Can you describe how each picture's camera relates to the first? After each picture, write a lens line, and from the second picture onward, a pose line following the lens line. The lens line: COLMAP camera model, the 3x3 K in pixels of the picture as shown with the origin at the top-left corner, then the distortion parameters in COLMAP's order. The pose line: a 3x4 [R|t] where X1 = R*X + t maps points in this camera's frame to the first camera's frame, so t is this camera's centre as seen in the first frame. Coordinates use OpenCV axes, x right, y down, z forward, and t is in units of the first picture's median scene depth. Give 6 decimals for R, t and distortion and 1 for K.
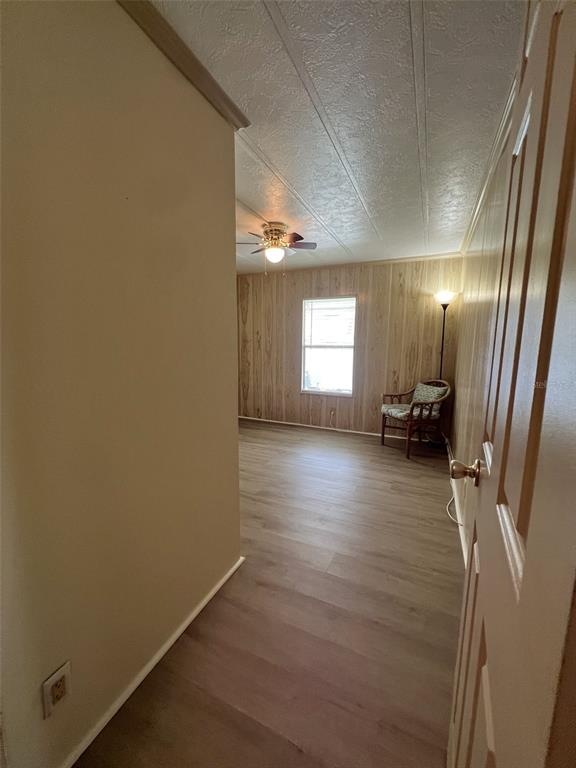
lens RADIAL K [[307.2, 0, 288.9], [0, 307.2, 385.7], [0, 0, 1]] dist [-0.005487, 0.000628]
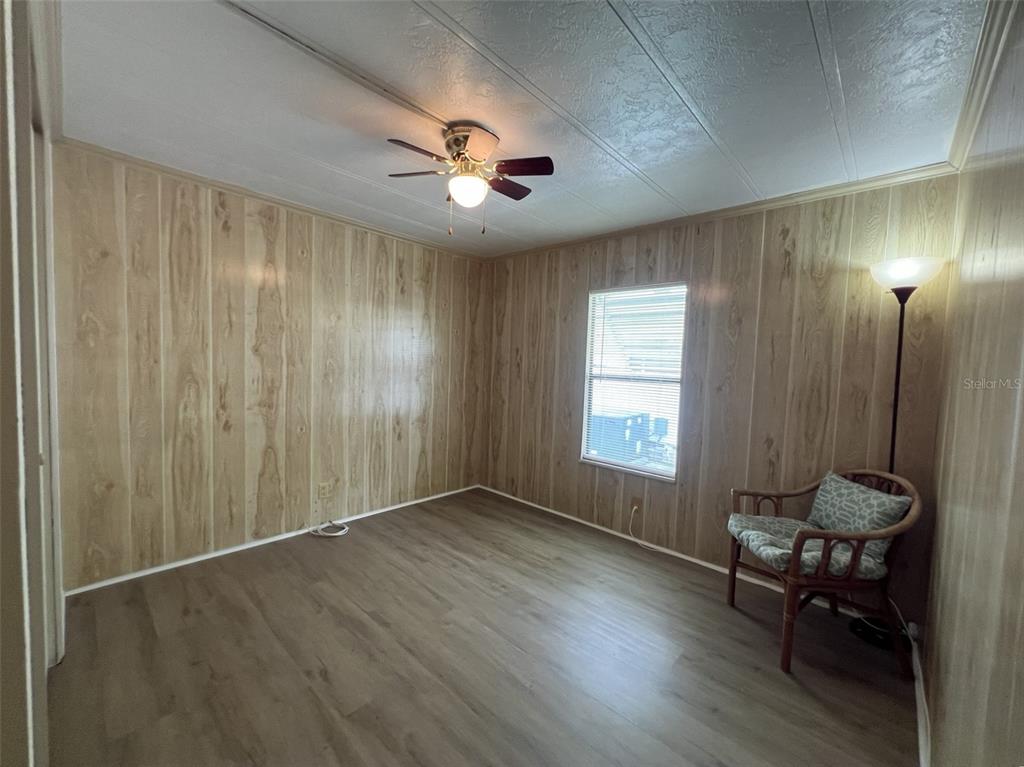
lens RADIAL K [[410.1, 0, 515.5], [0, 410.1, 384.4], [0, 0, 1]] dist [0.000116, 0.000537]
pose [[0.951594, 0.046675, -0.303792, 0.172655], [-0.076168, 0.993383, -0.085962, -0.047580], [0.297770, 0.104941, 0.948852, 0.310624]]
